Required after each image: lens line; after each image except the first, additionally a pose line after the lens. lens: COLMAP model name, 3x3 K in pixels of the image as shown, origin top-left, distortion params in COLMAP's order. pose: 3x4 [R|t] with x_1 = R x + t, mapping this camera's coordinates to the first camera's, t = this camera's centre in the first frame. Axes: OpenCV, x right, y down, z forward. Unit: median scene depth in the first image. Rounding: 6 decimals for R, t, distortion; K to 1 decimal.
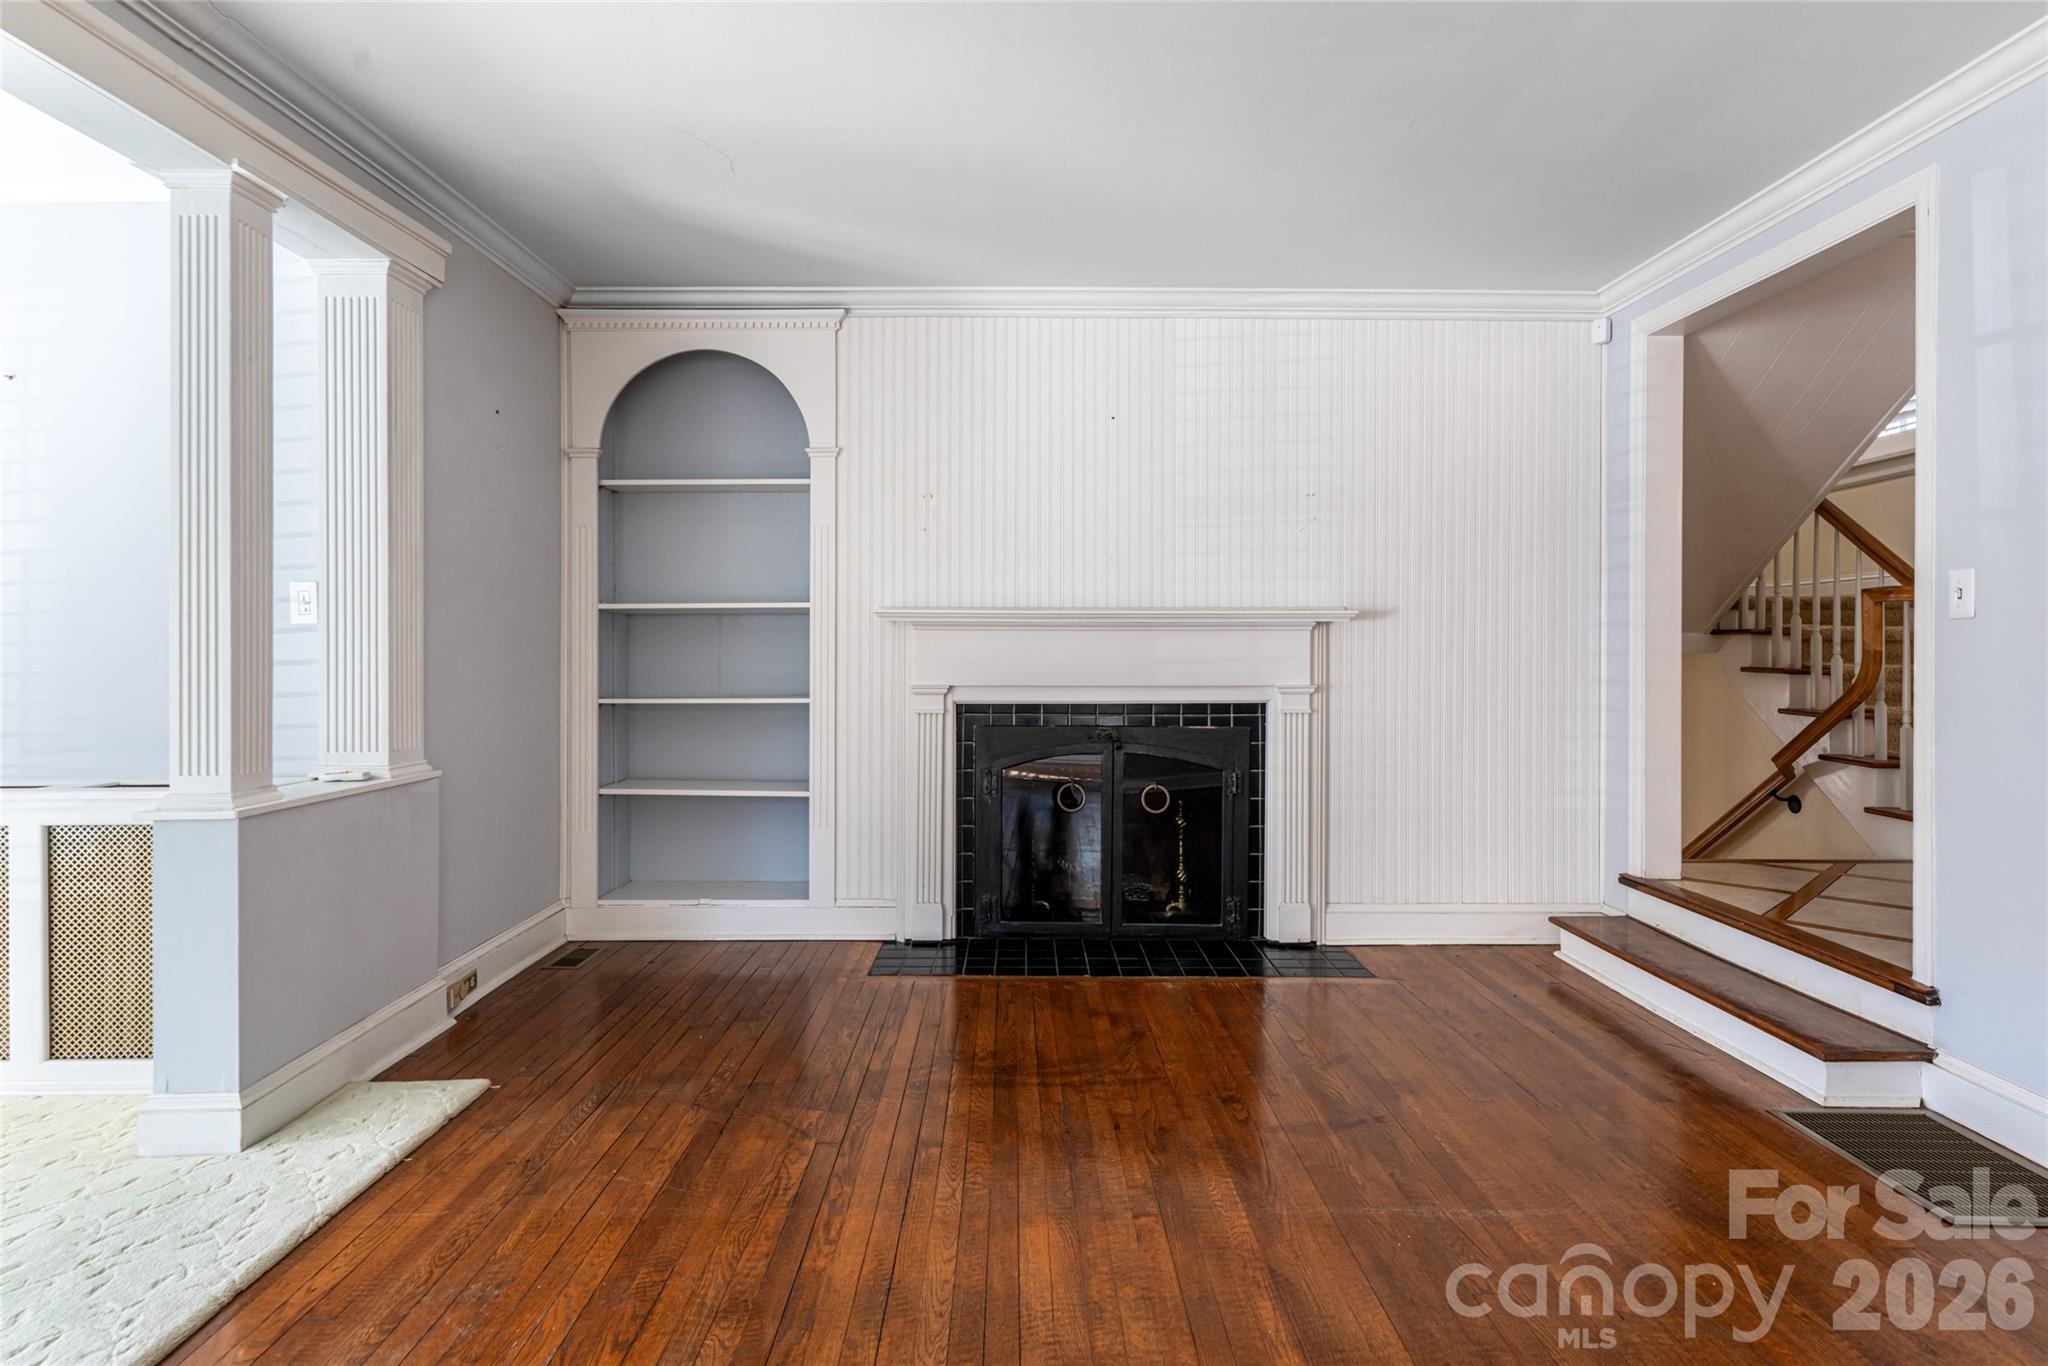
lens RADIAL K [[1092.4, 0, 1024.7], [0, 1092.4, 663.1], [0, 0, 1]] dist [0.001259, -0.000387]
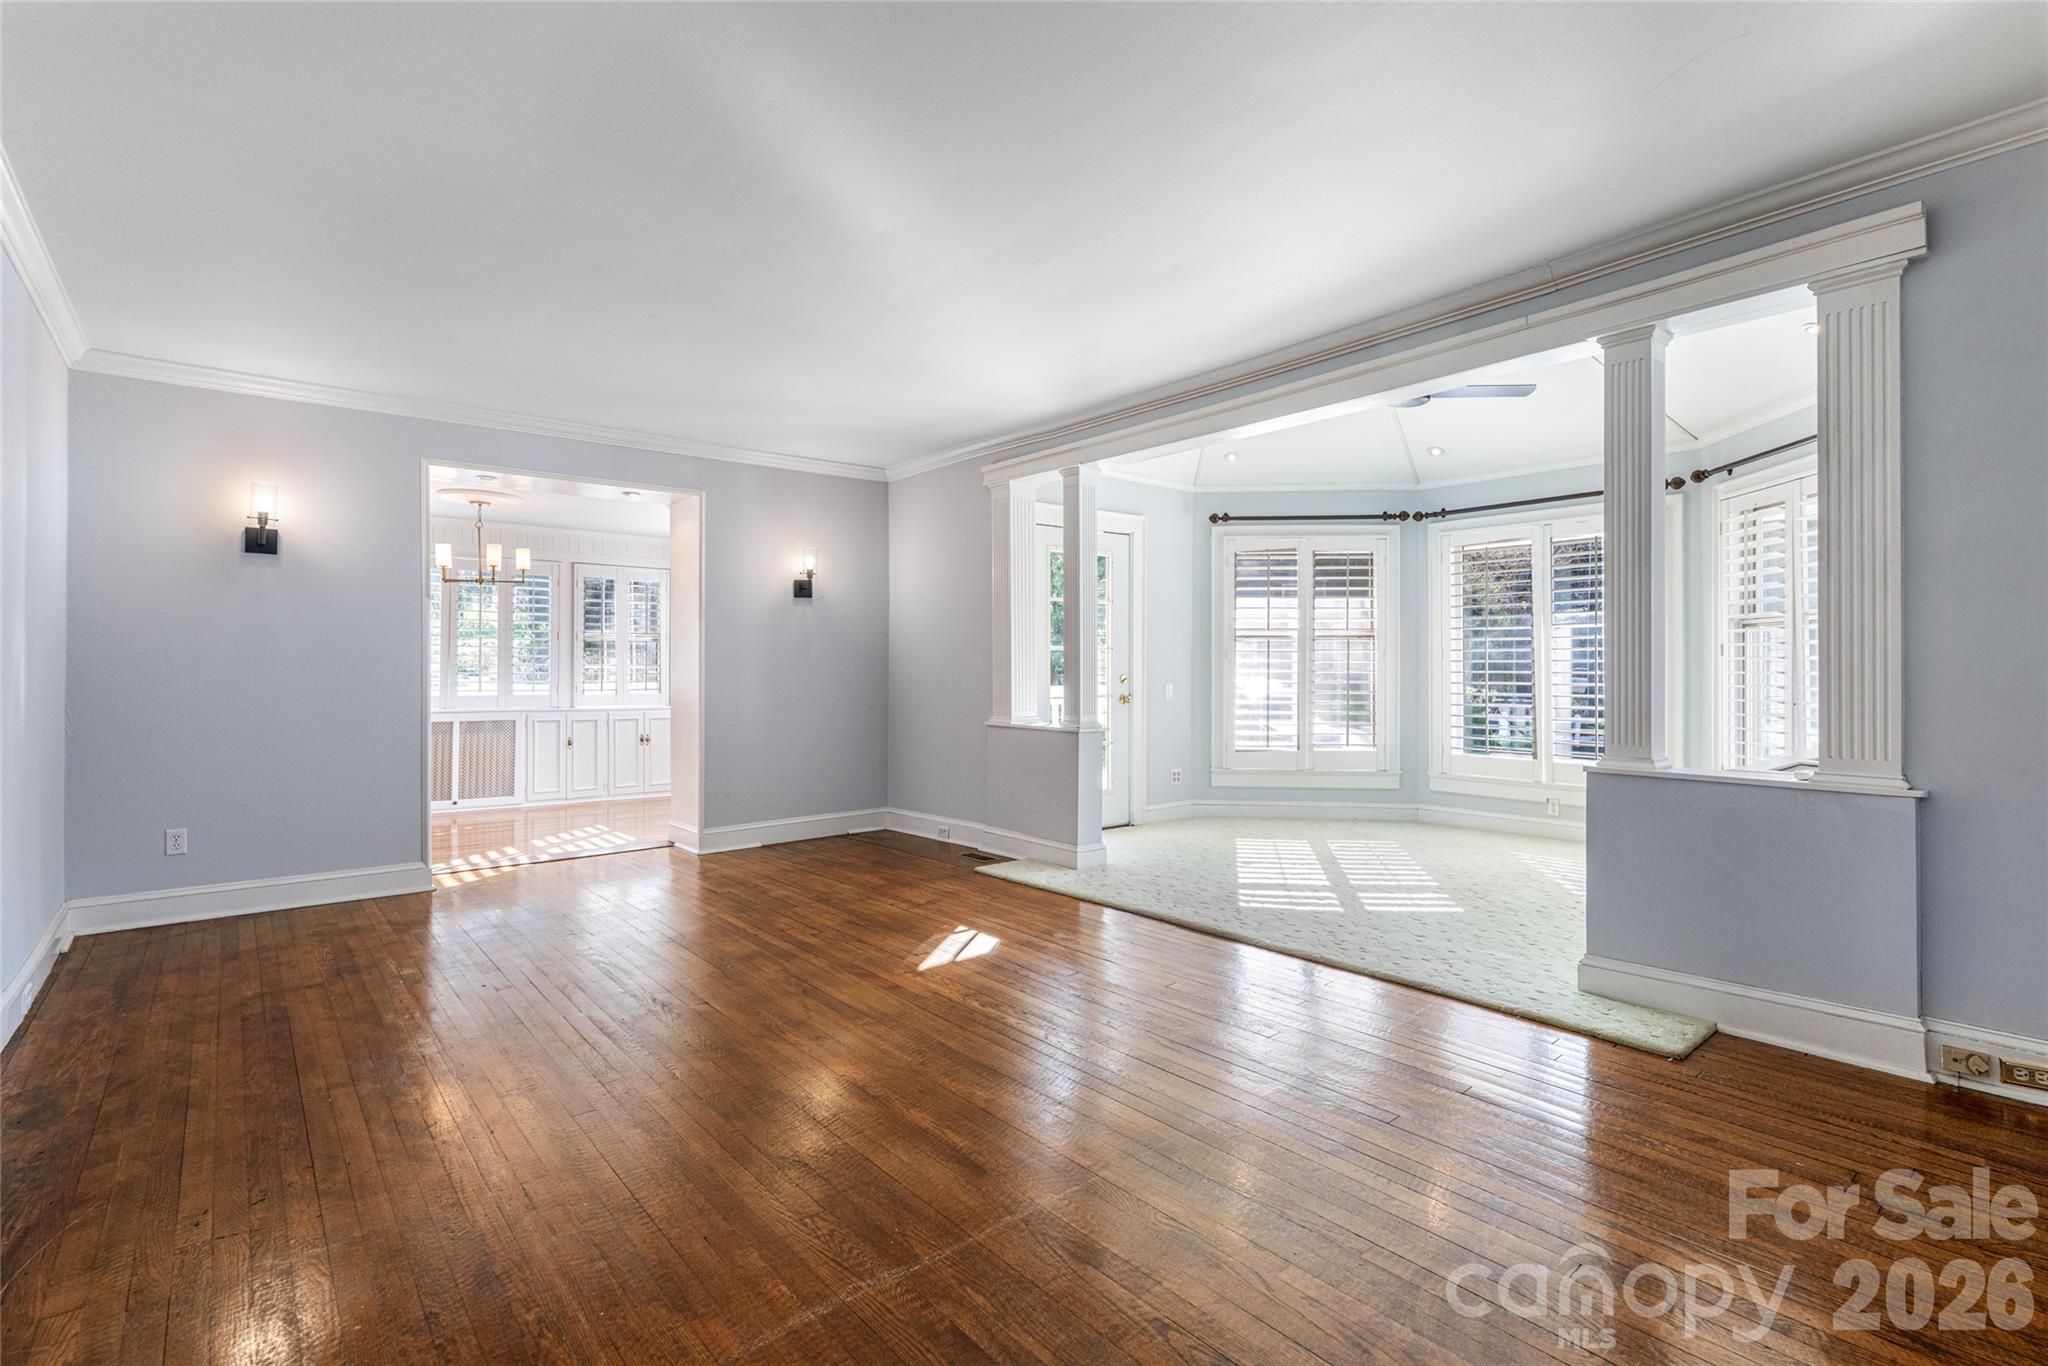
lens RADIAL K [[931.9, 0, 1024.0], [0, 931.9, 683.0], [0, 0, 1]] dist [0.001608, 0.000244]
pose [[-0.768556, 0.015917, -0.639585, 0.408350], [-0.000558, 0.999673, 0.025550, -0.008040], [0.639783, 0.019994, -0.768296, 0.868398]]
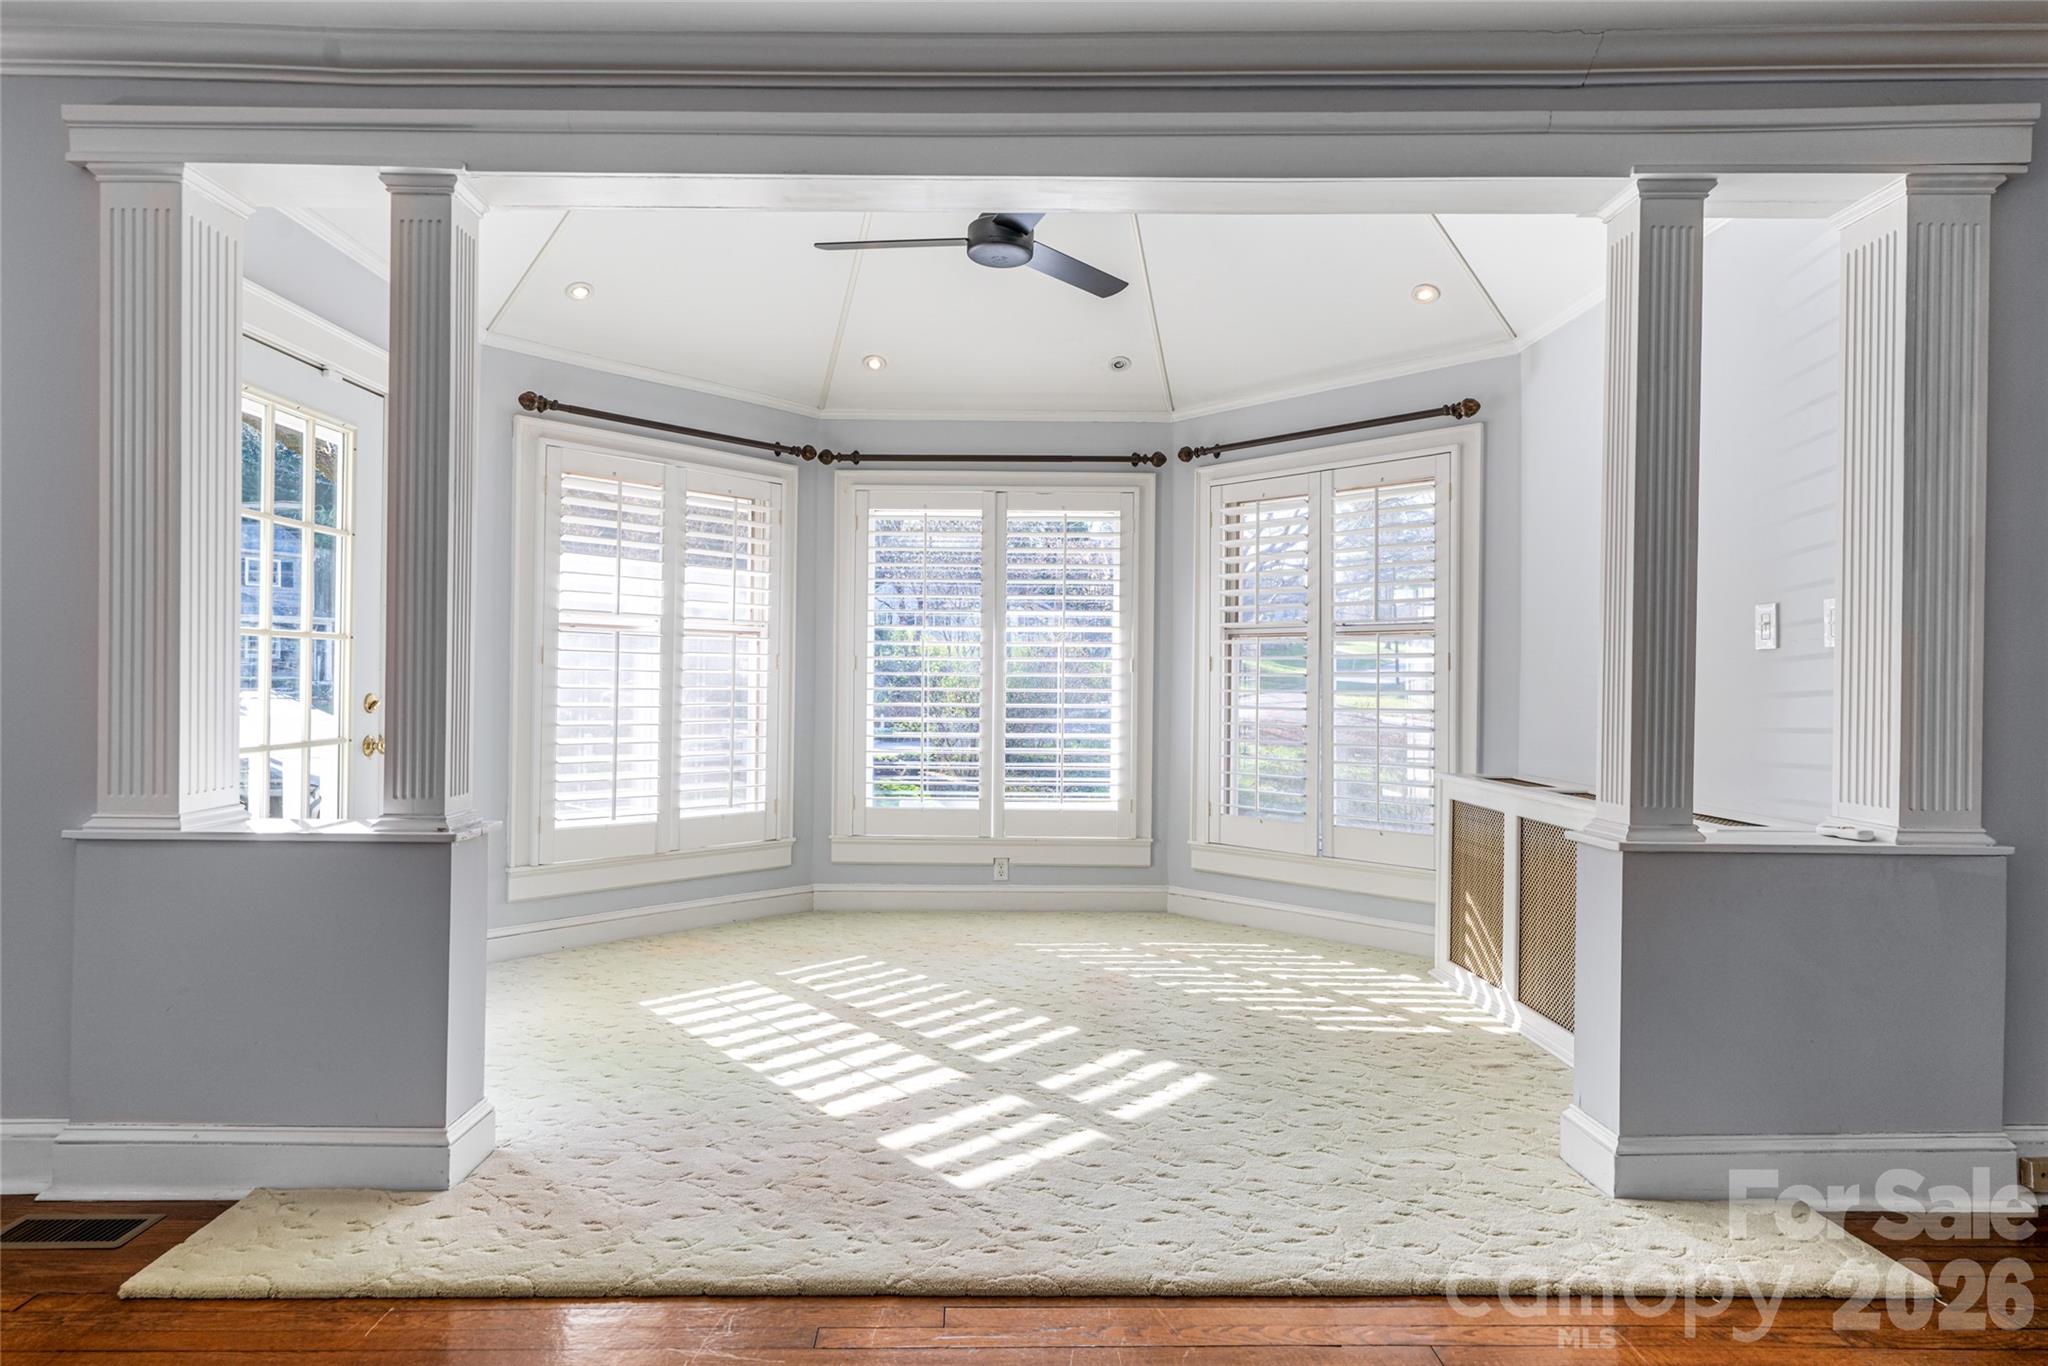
lens RADIAL K [[1126.1, 0, 987.0], [0, 1126.1, 681.5], [0, 0, 1]] dist [0.001724, -0.000201]
pose [[-0.001623, 0.003171, -0.999994, 0.160235], [-0.015963, 0.999867, 0.003197, -0.001439], [0.999871, 0.015968, -0.001572, 0.256585]]
